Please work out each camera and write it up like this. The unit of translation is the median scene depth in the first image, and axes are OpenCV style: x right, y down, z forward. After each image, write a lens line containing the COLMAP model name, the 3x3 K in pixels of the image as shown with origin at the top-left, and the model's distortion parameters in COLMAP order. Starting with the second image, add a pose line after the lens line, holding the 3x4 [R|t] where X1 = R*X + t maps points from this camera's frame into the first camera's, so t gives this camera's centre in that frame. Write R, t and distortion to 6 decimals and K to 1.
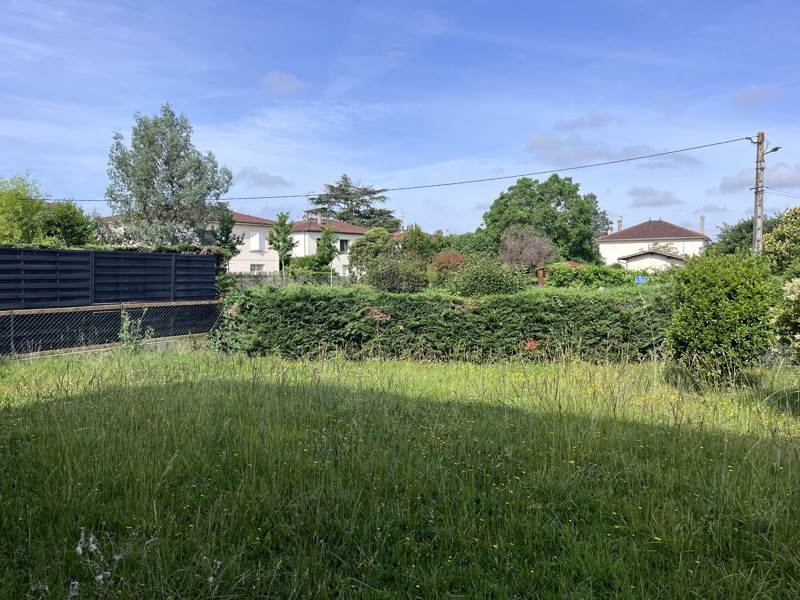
lens RADIAL K [[608.1, 0, 400.0], [0, 608.1, 300.0], [0, 0, 1]] dist [0.005621, 0.001376]
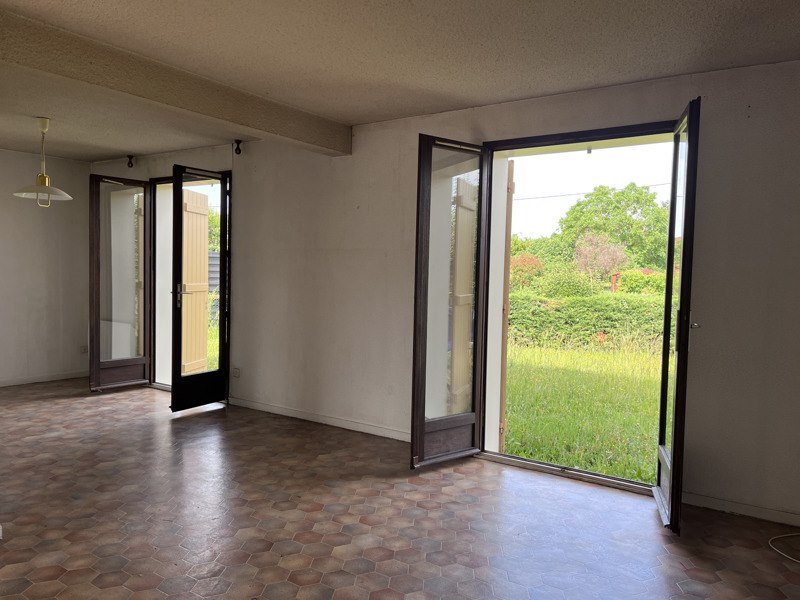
lens RADIAL K [[608.1, 0, 400.0], [0, 608.1, 300.0], [0, 0, 1]] dist [0.005621, 0.001376]
pose [[0.993124, 0.038384, -0.110597, -0.061219], [-0.038137, 0.999263, 0.004353, 0.006071], [0.110683, -0.000105, 0.993856, -0.295671]]
